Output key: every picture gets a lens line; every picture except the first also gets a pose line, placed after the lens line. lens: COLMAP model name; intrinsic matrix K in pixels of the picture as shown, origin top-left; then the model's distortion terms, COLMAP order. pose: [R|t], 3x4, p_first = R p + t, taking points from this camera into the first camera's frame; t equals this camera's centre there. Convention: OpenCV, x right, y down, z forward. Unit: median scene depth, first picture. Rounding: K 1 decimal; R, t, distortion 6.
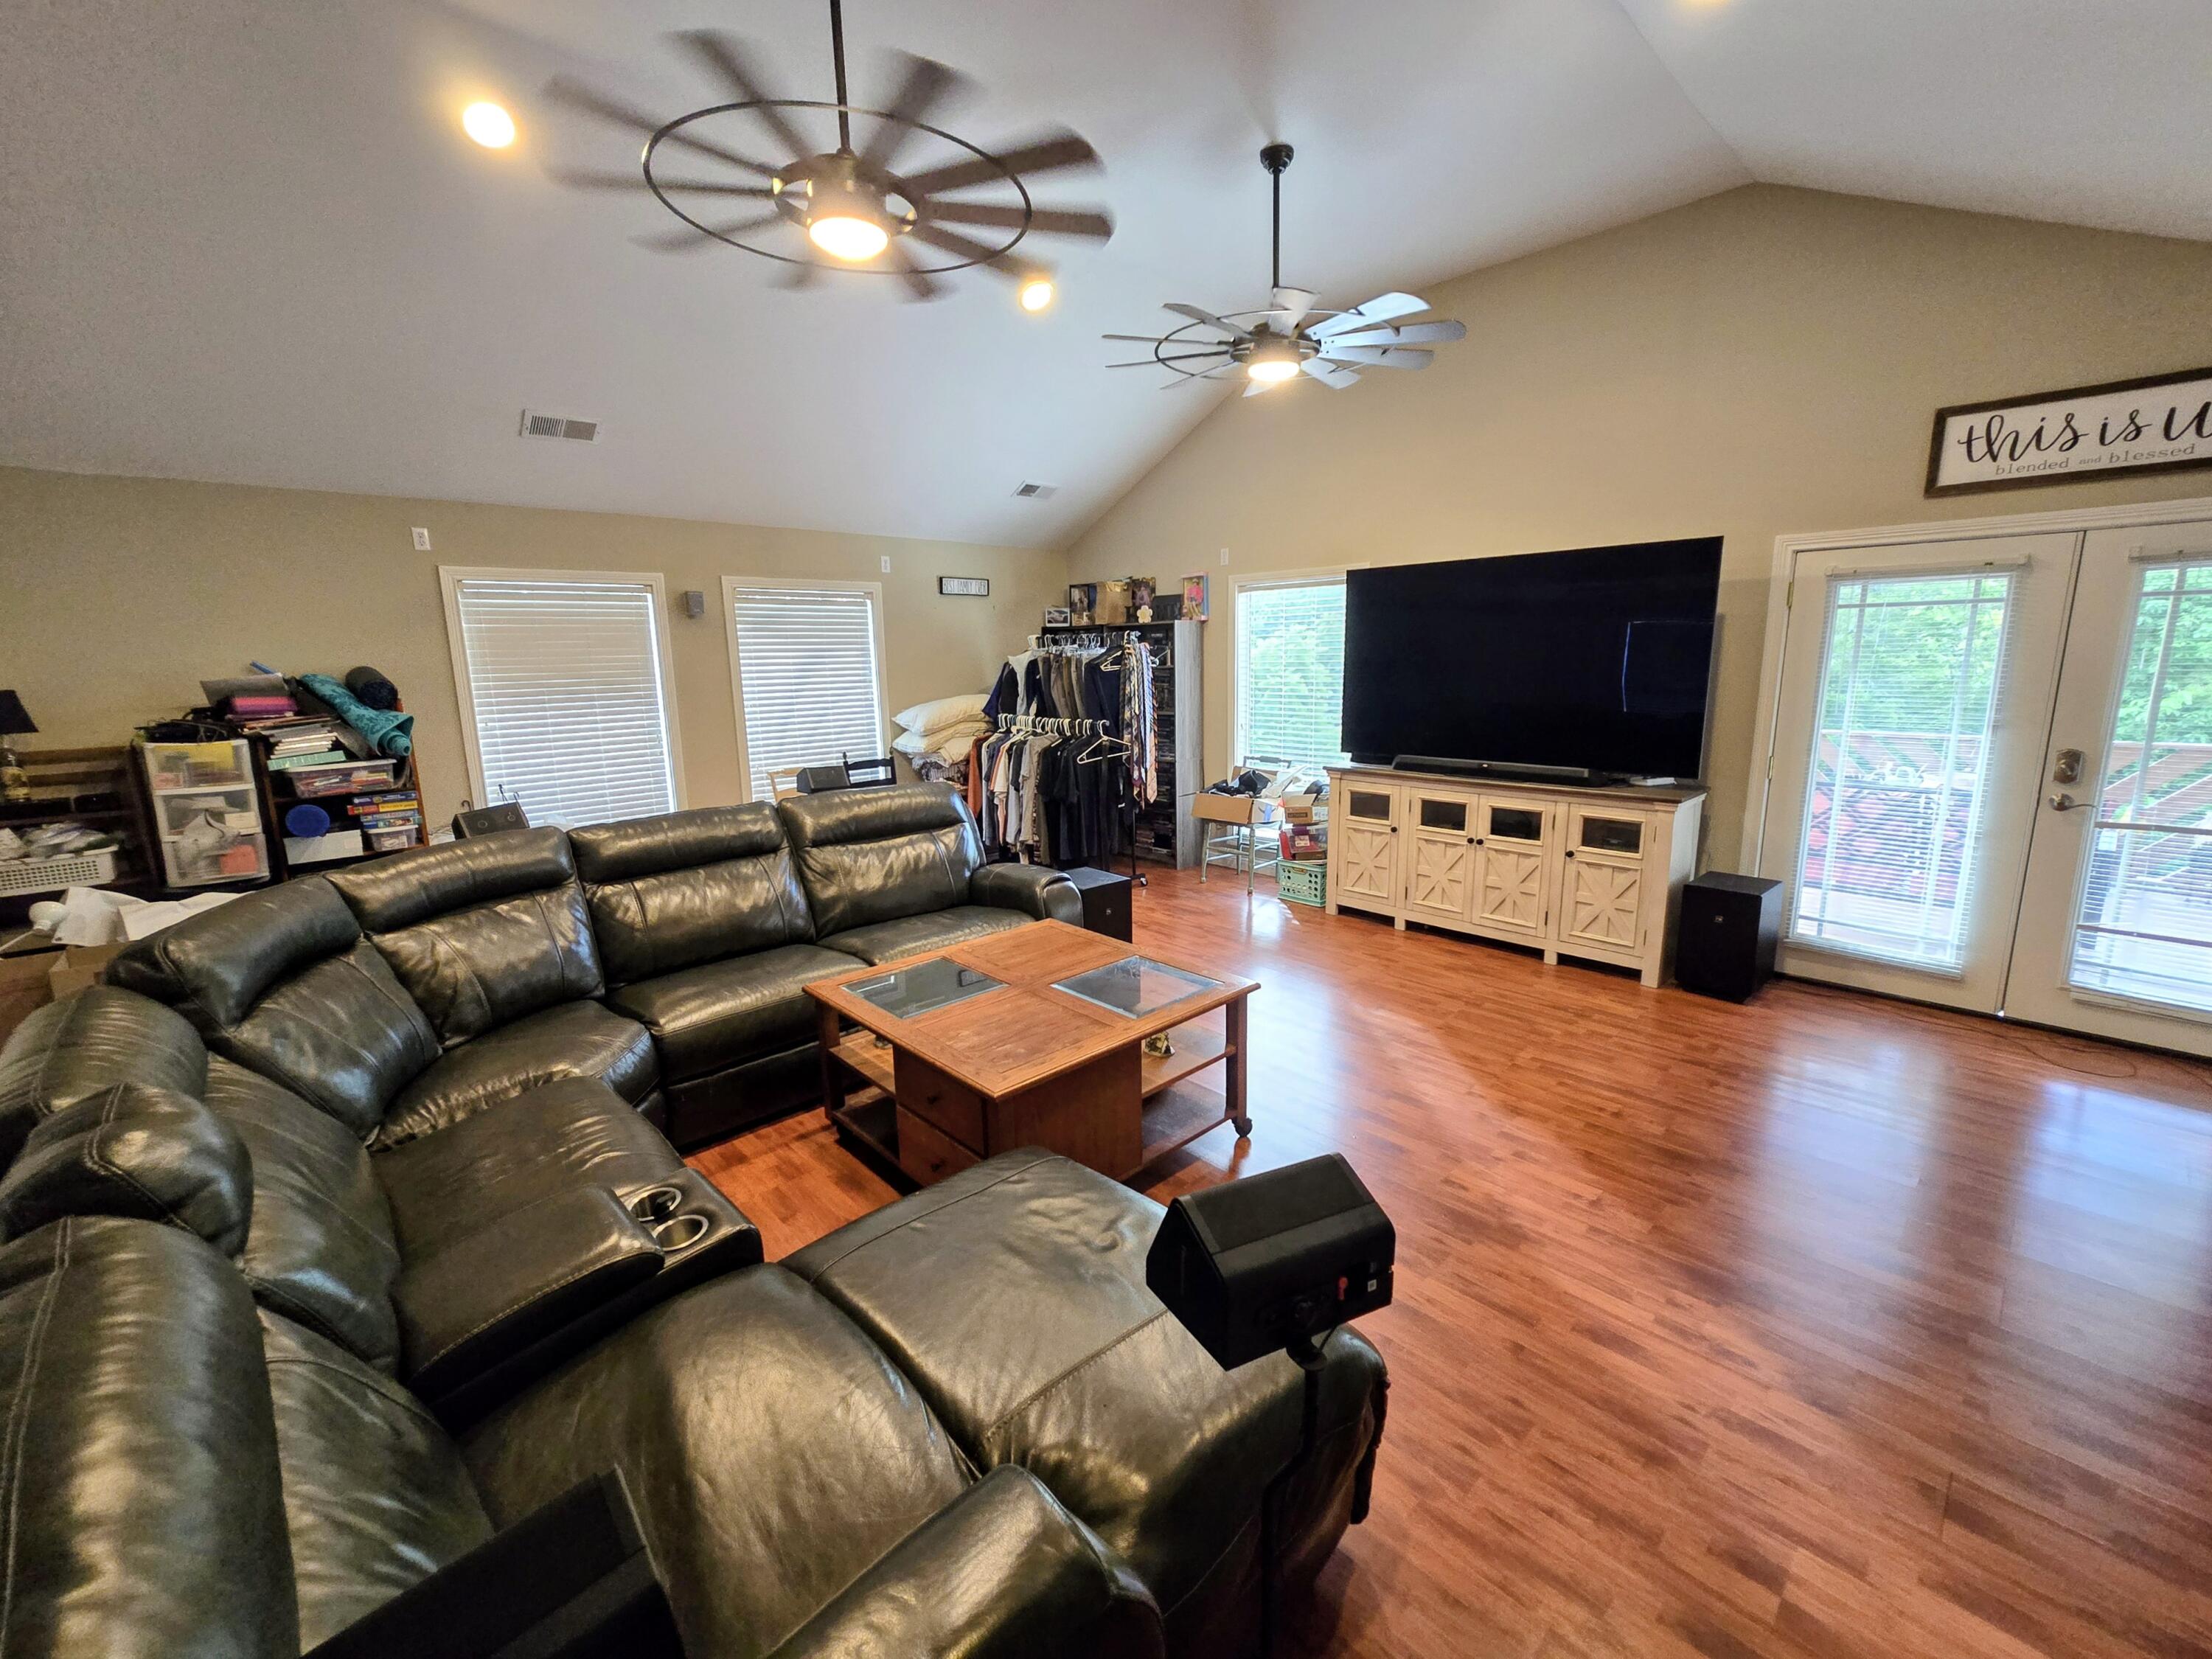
lens RADIAL K [[897.4, 0, 1110.3], [0, 897.4, 824.1], [0, 0, 1]] dist [-0.004196, -0.000554]
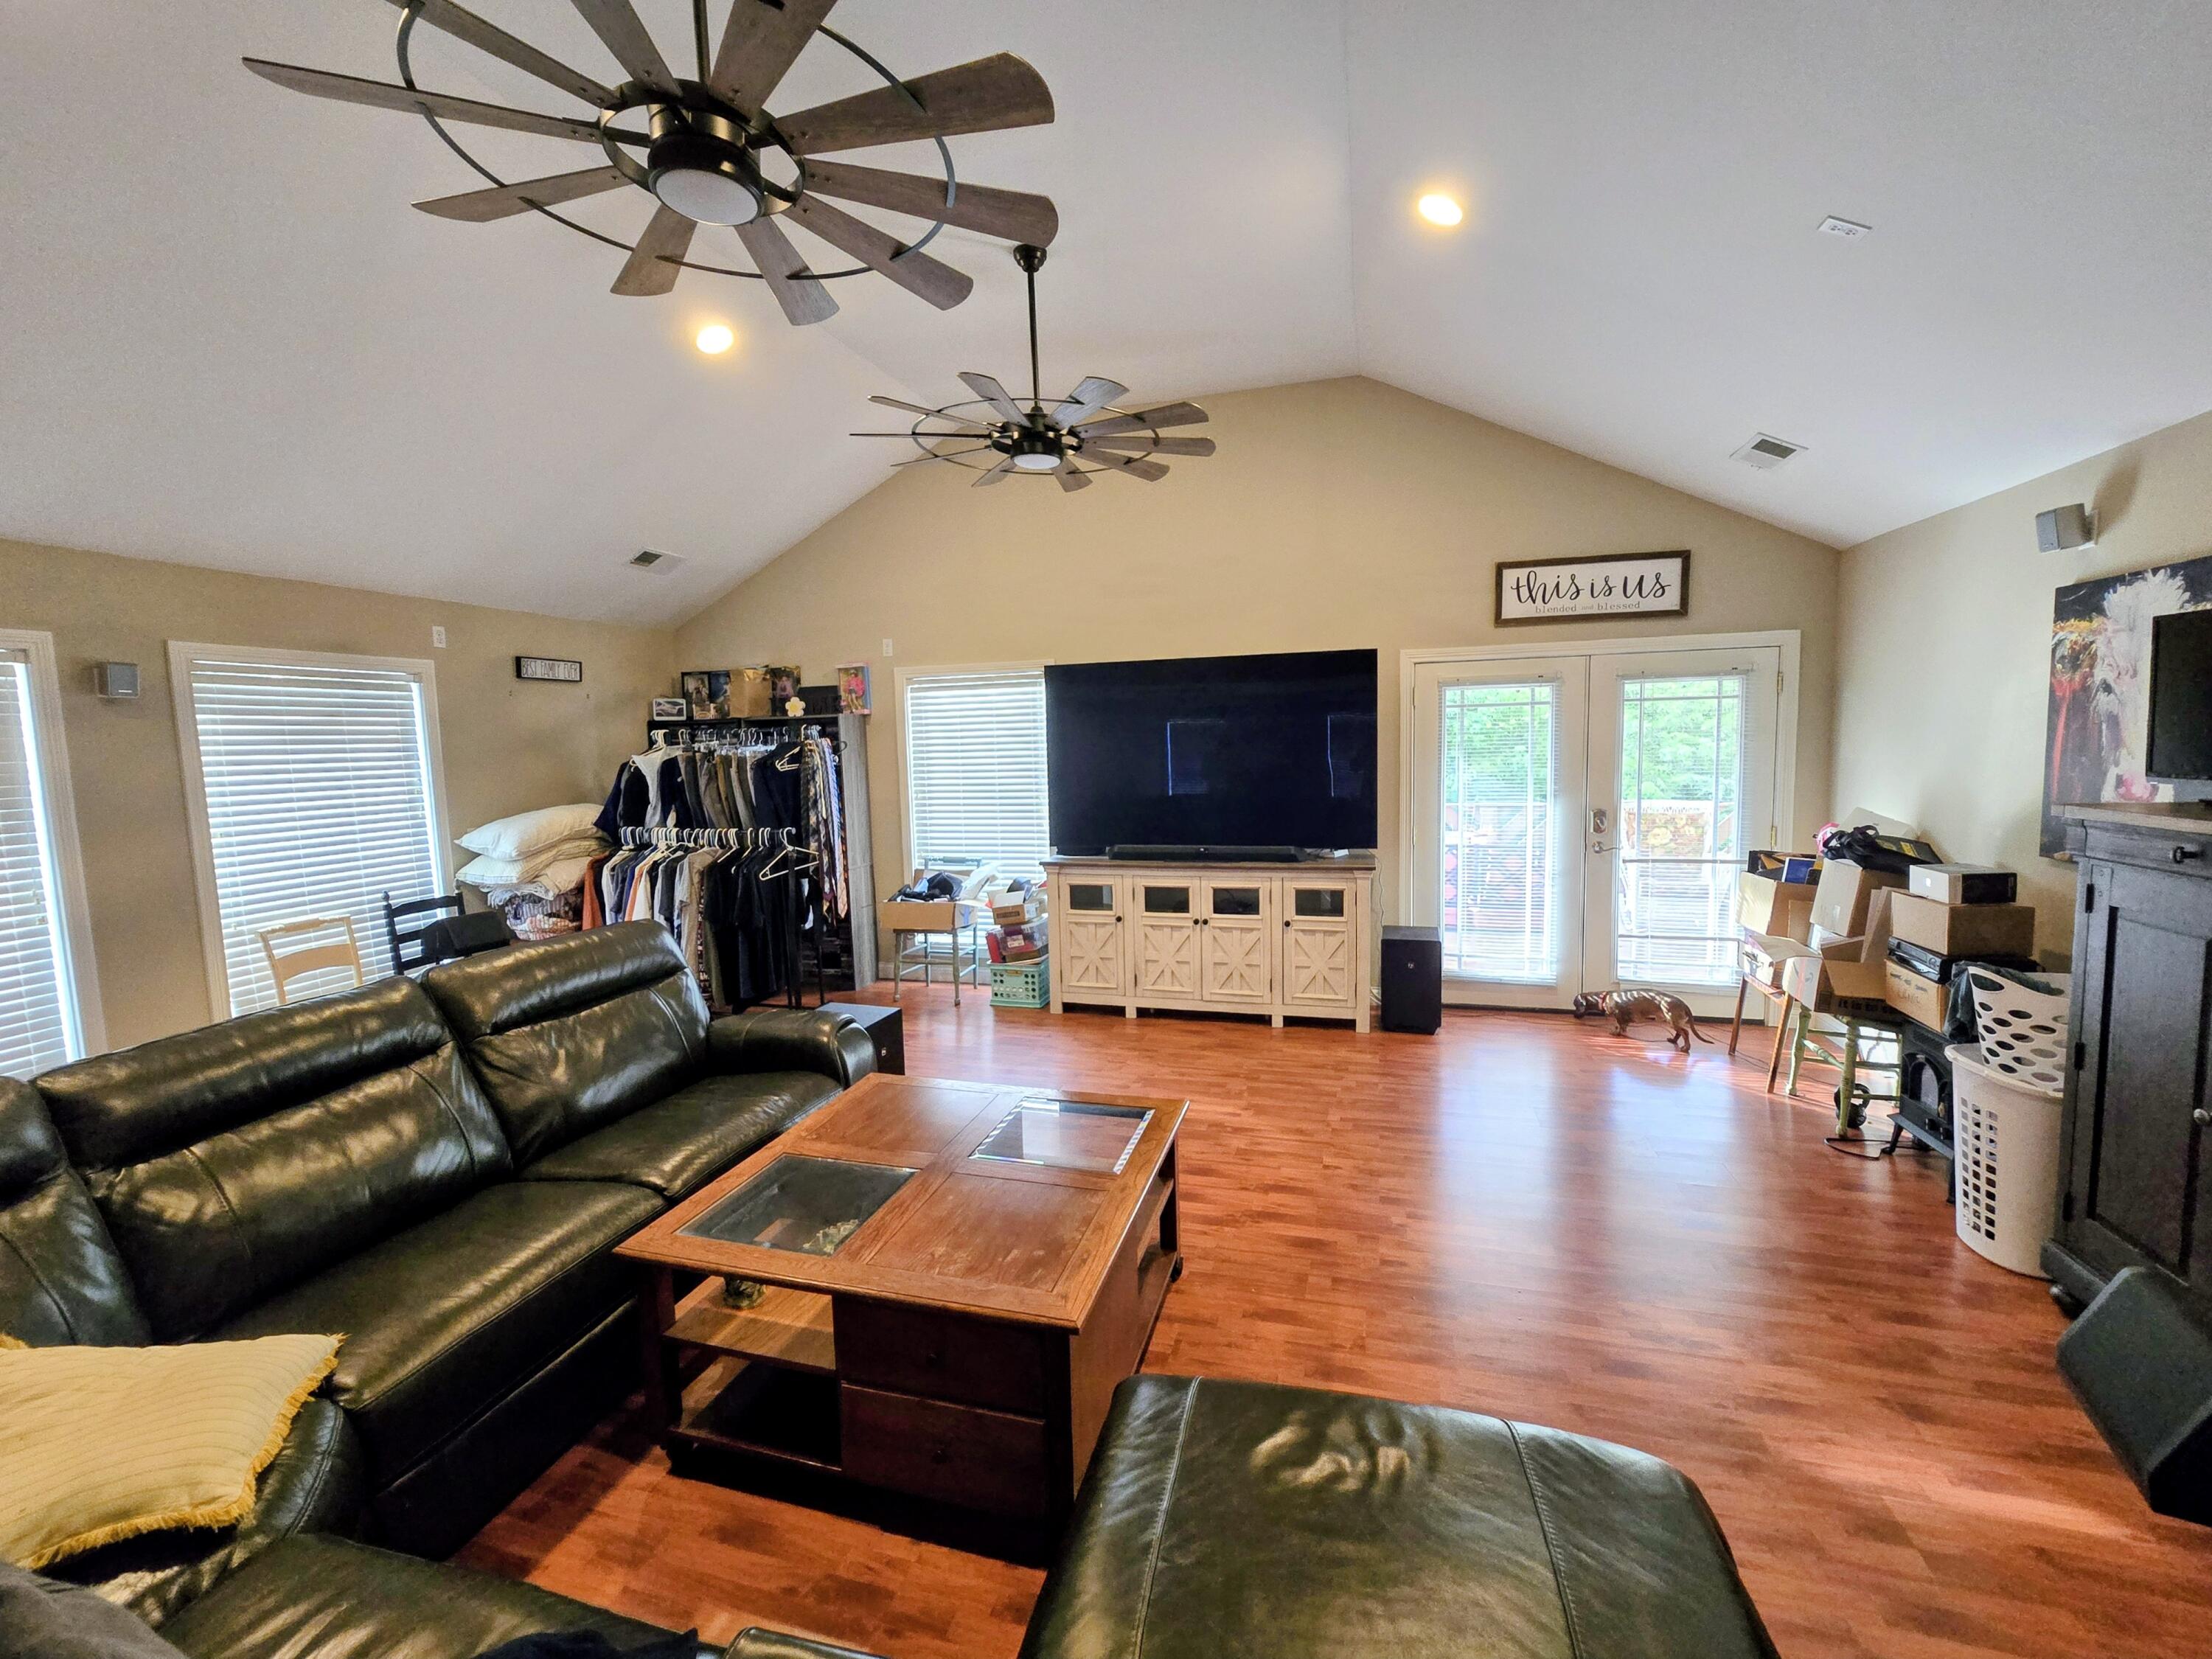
lens RADIAL K [[903.3, 0, 1107.6], [0, 903.3, 821.3], [0, 0, 1]] dist [-0.000937, -0.000320]
pose [[0.861217, -0.051095, 0.505663, -0.242263], [0.106050, 0.991099, -0.080474, -0.026776], [-0.497051, 0.122931, 0.858970, 0.144188]]
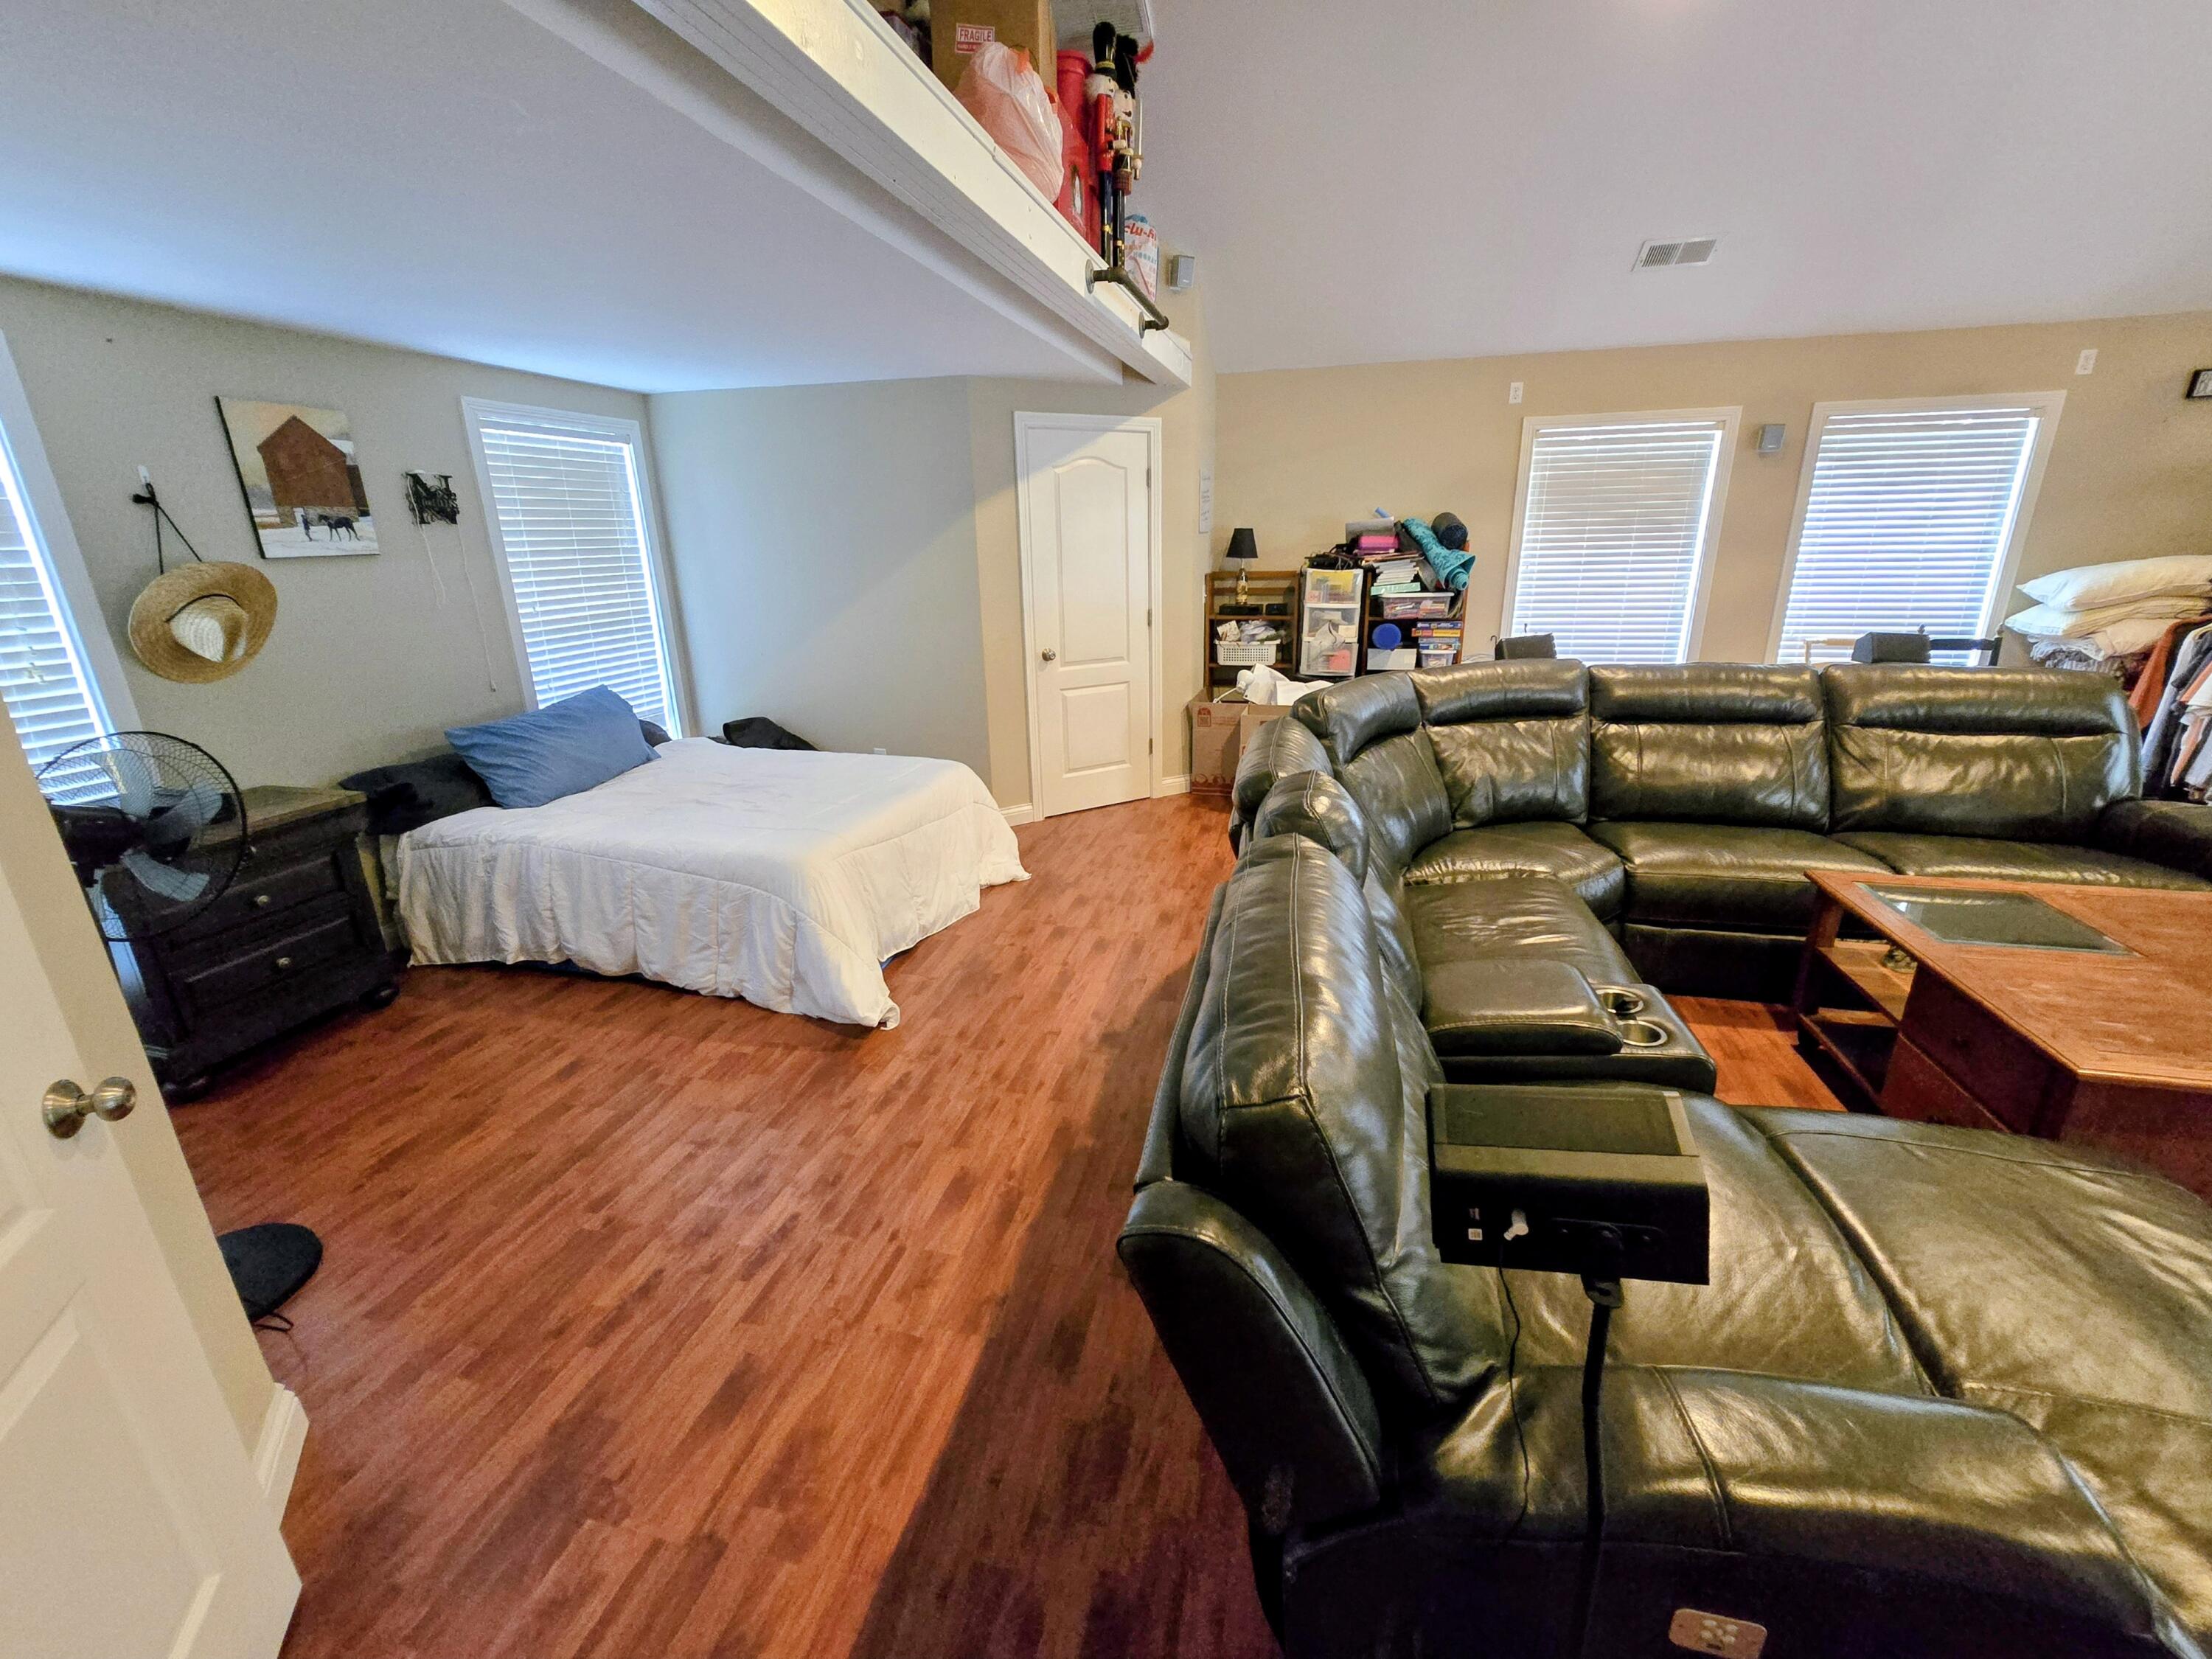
lens RADIAL K [[903.3, 0, 1107.6], [0, 903.3, 821.3], [0, 0, 1]] dist [-0.000937, -0.000320]
pose [[0.543392, 0.260095, -0.798170, -0.012095], [-0.146509, 0.965583, 0.214907, 0.029941], [0.826596, 0.000160, 0.562796, -0.054453]]
